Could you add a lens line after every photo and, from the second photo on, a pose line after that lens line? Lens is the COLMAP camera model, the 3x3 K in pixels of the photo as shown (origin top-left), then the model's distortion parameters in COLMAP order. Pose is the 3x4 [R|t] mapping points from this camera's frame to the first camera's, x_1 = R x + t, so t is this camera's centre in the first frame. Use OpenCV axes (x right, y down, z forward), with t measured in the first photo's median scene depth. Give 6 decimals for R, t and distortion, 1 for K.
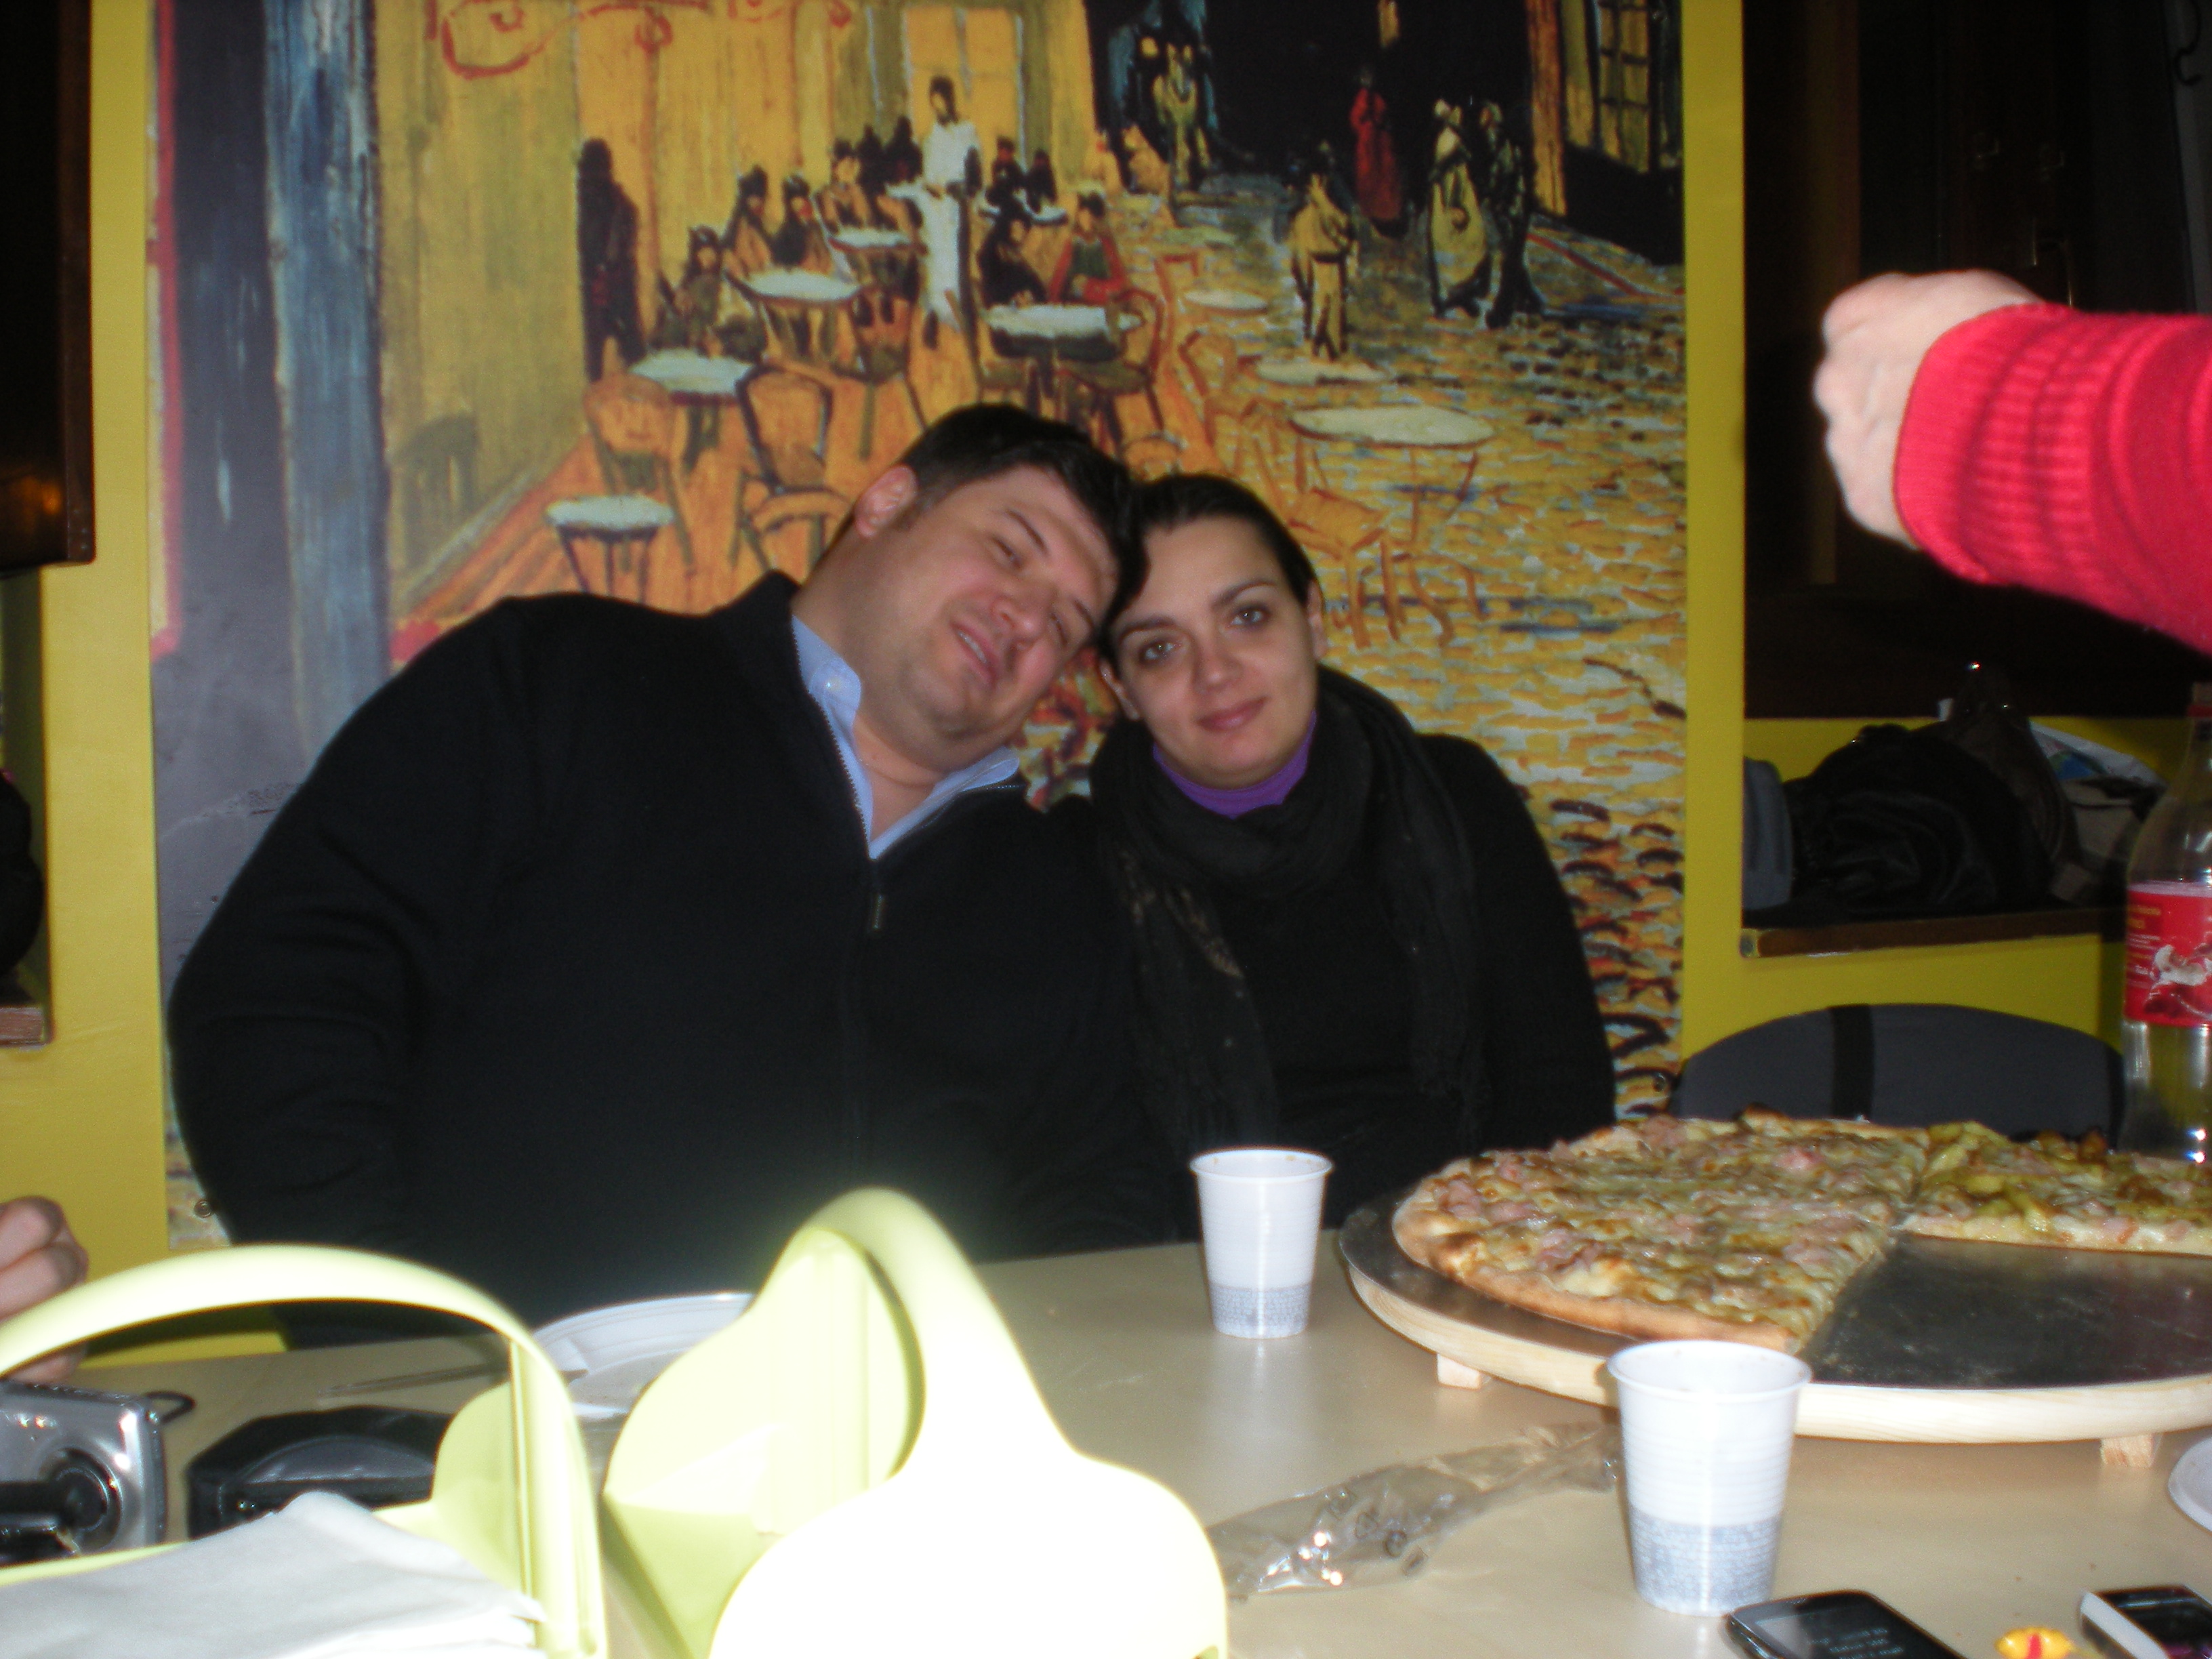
lens RADIAL K [[2470.9, 0, 1148.7], [0, 2470.9, 829.7], [0, 0, 1]] dist [-0.085101, -0.174283]
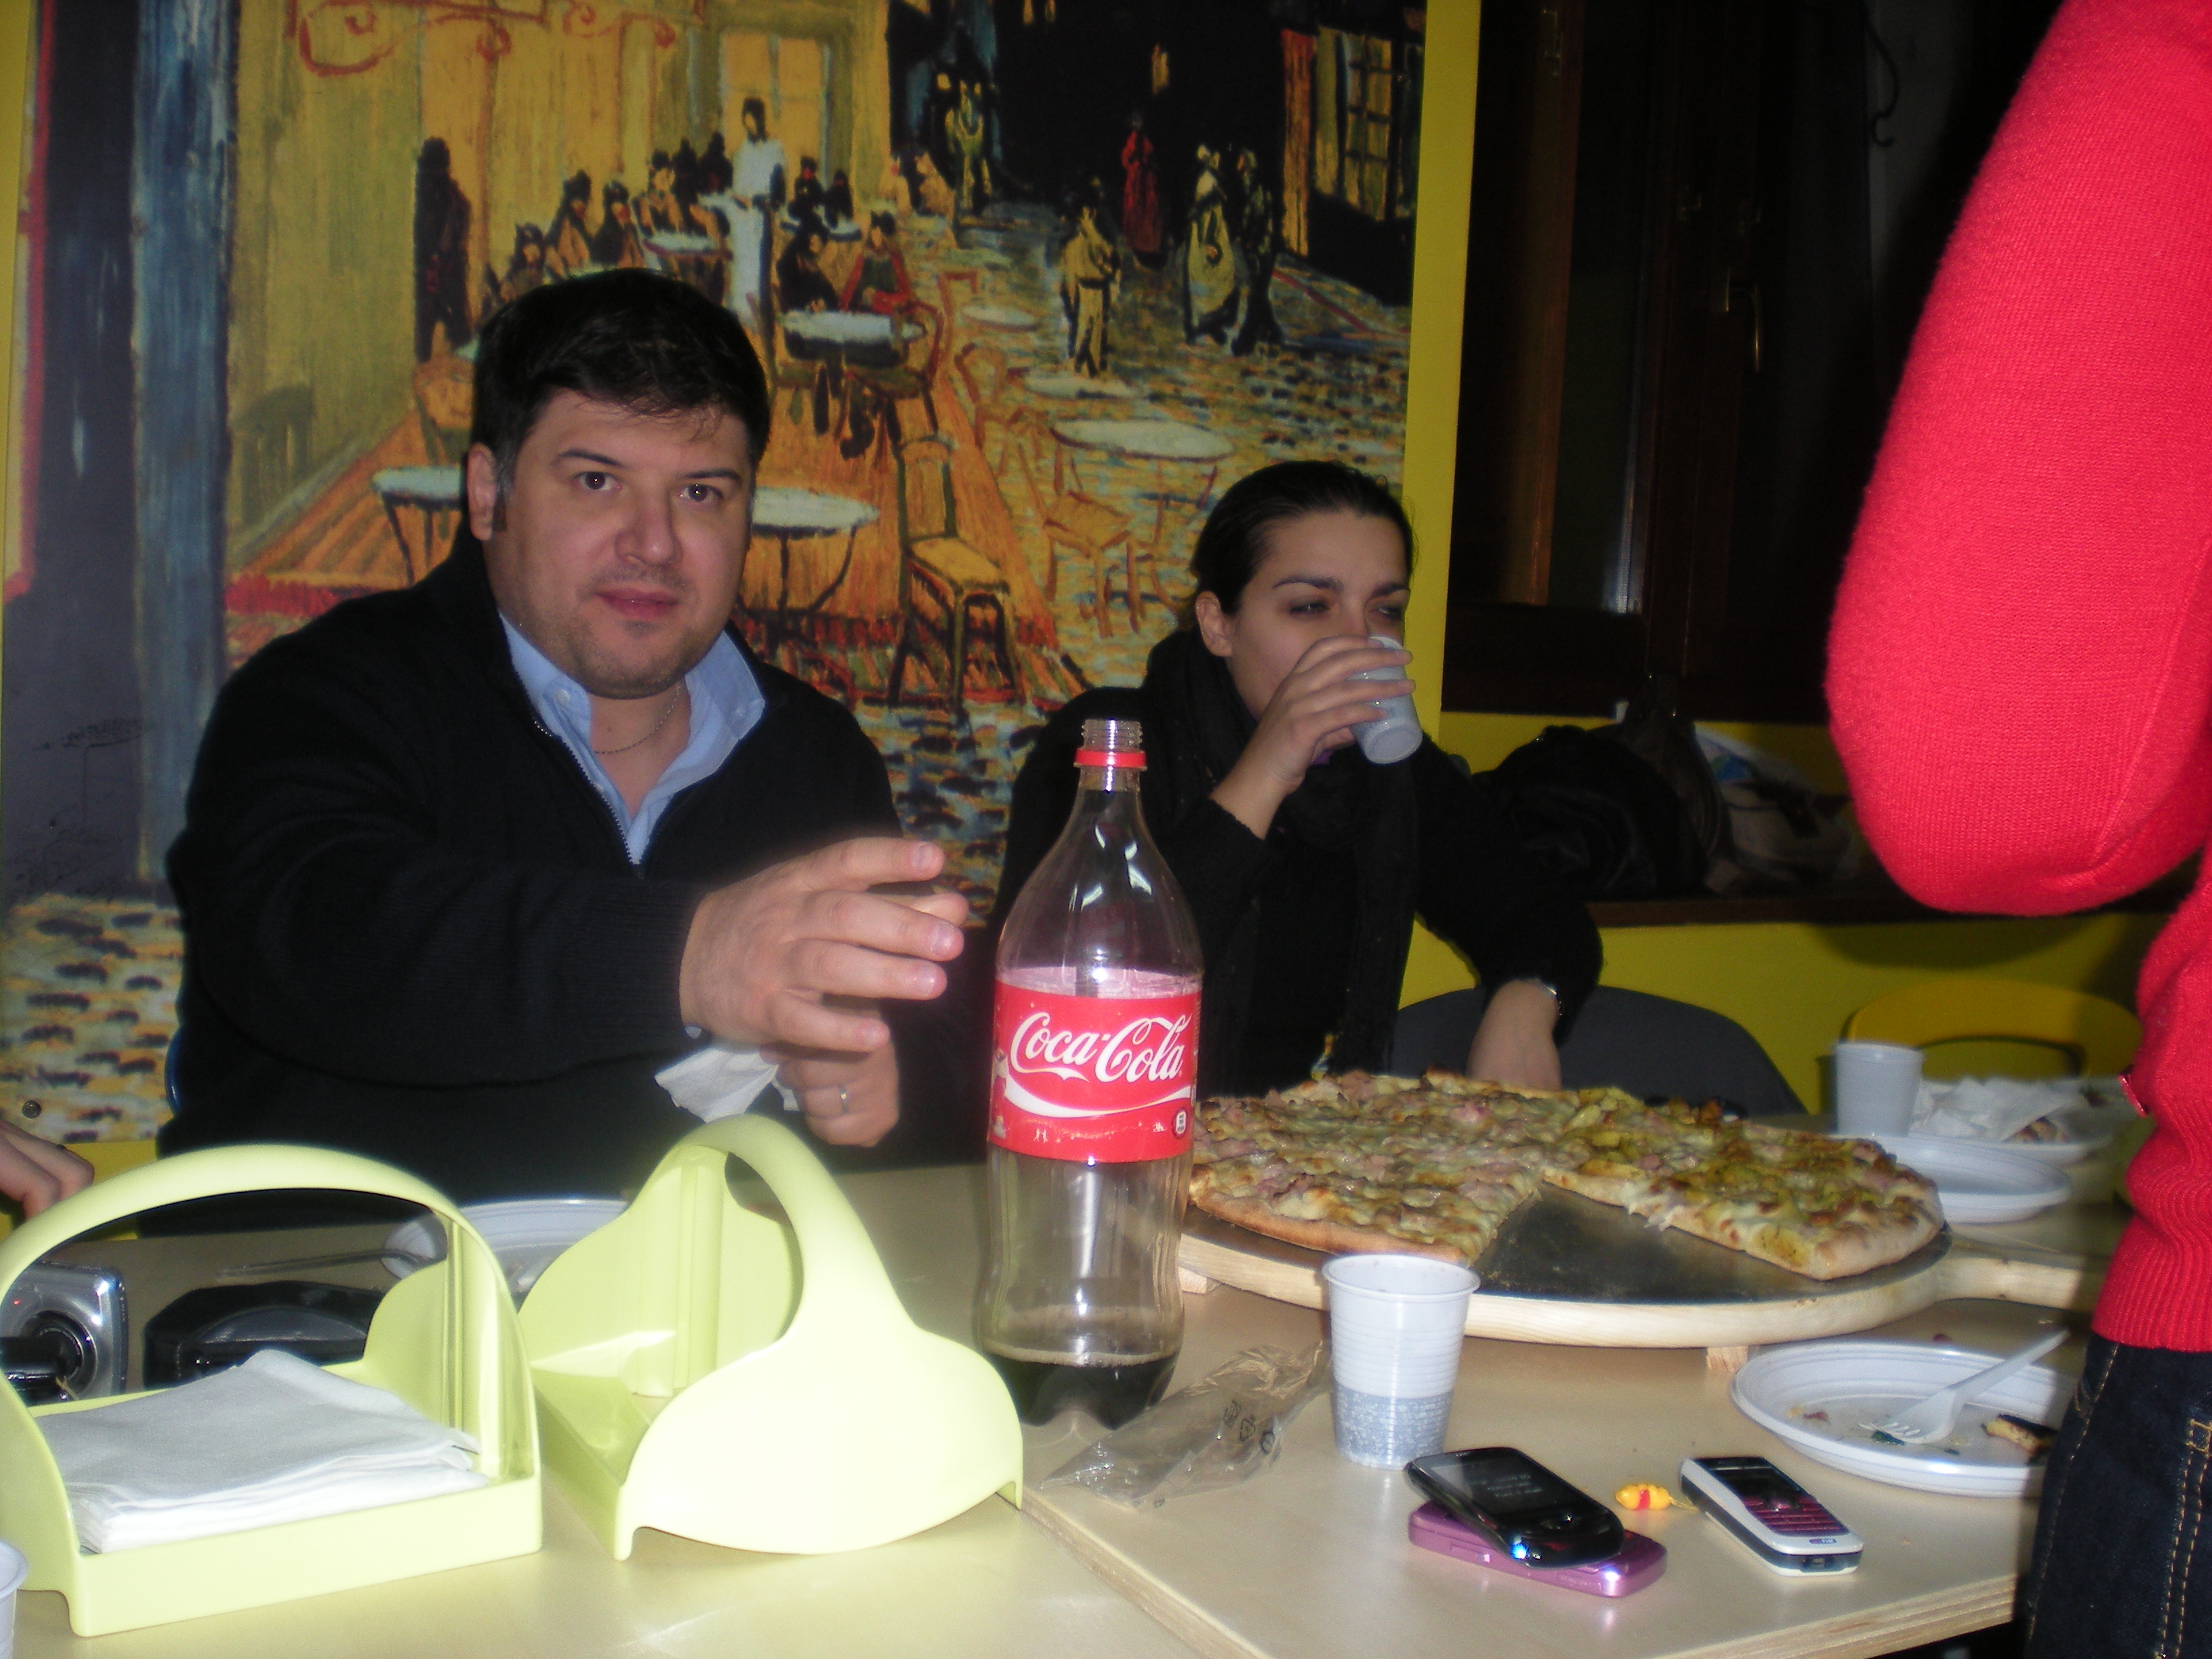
lens RADIAL K [[2435.4, 0, 1153.3], [0, 2435.4, 841.6], [0, 0, 1]] dist [-0.081623, -0.162807]
pose [[0.990996, 0.045053, 0.126086, -0.029764], [-0.048722, 0.998470, 0.026167, -0.014036], [-0.124715, -0.032075, 0.991674, -0.101145]]
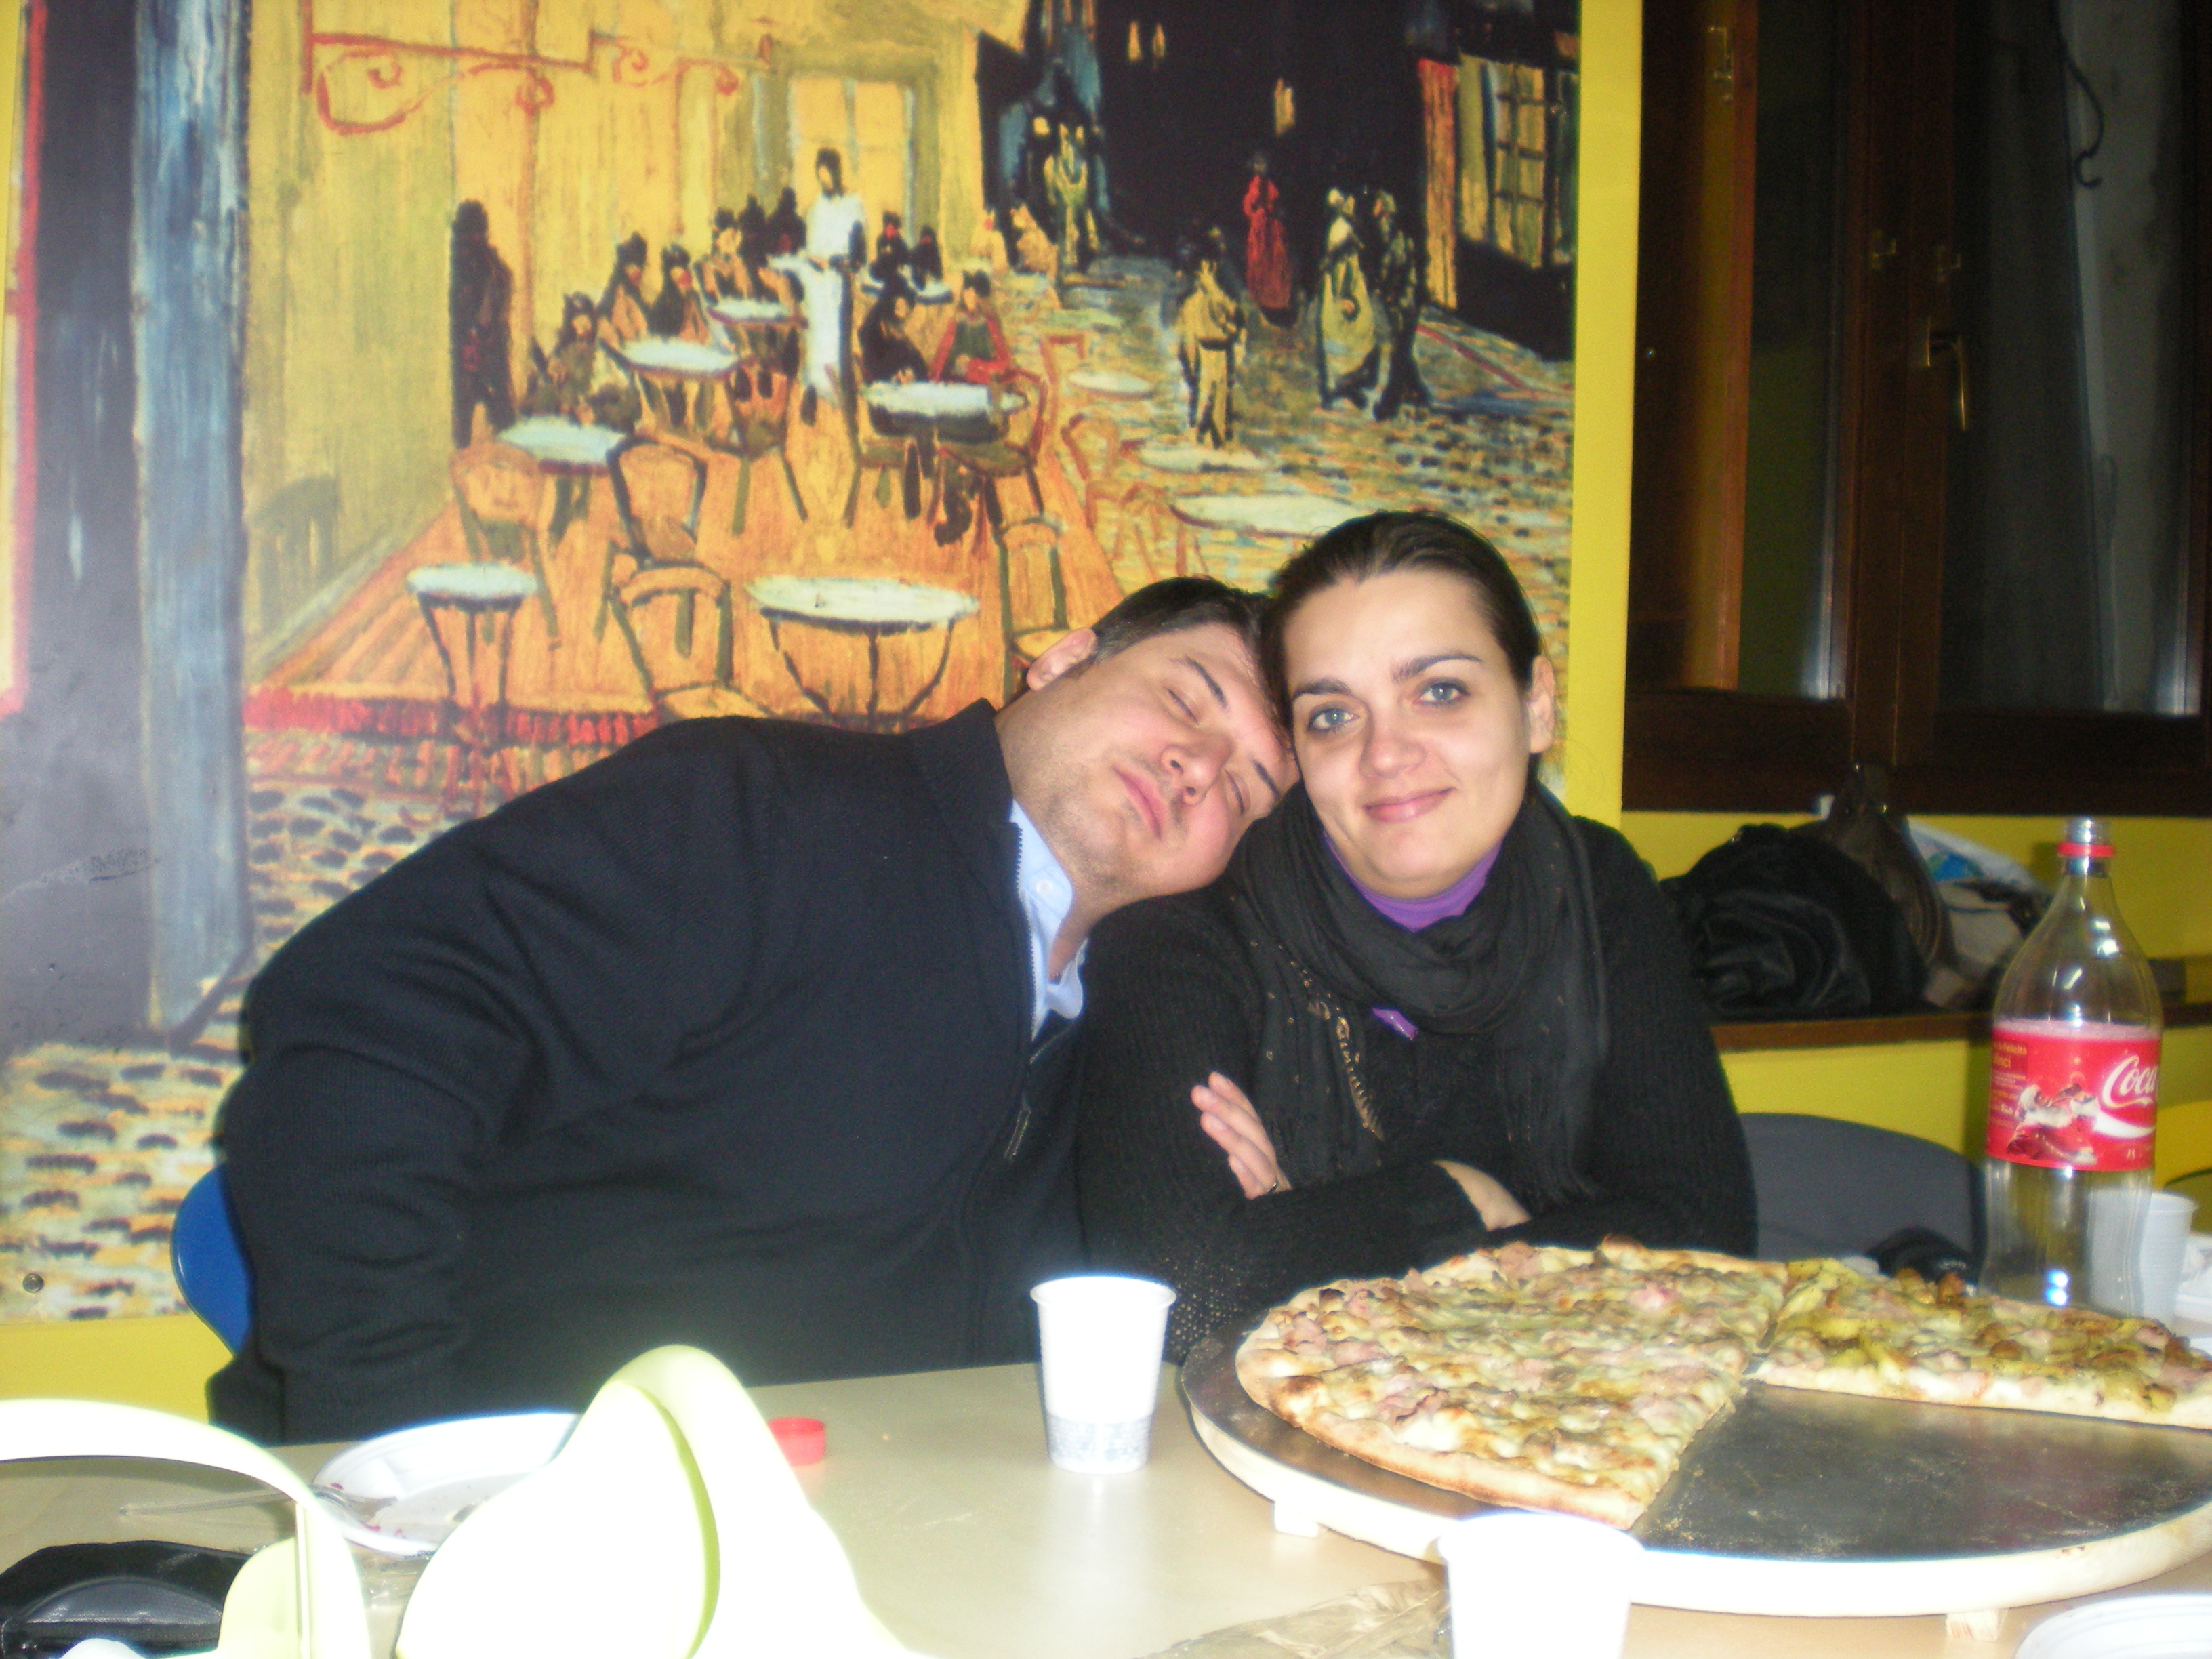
lens RADIAL K [[2470.9, 0, 1148.7], [0, 2470.9, 829.7], [0, 0, 1]] dist [-0.085101, -0.174283]
pose [[0.998606, 0.030015, 0.043411, 0.009981], [-0.029144, 0.999364, -0.020567, -0.017884], [-0.044001, 0.019273, 0.998846, 0.014977]]
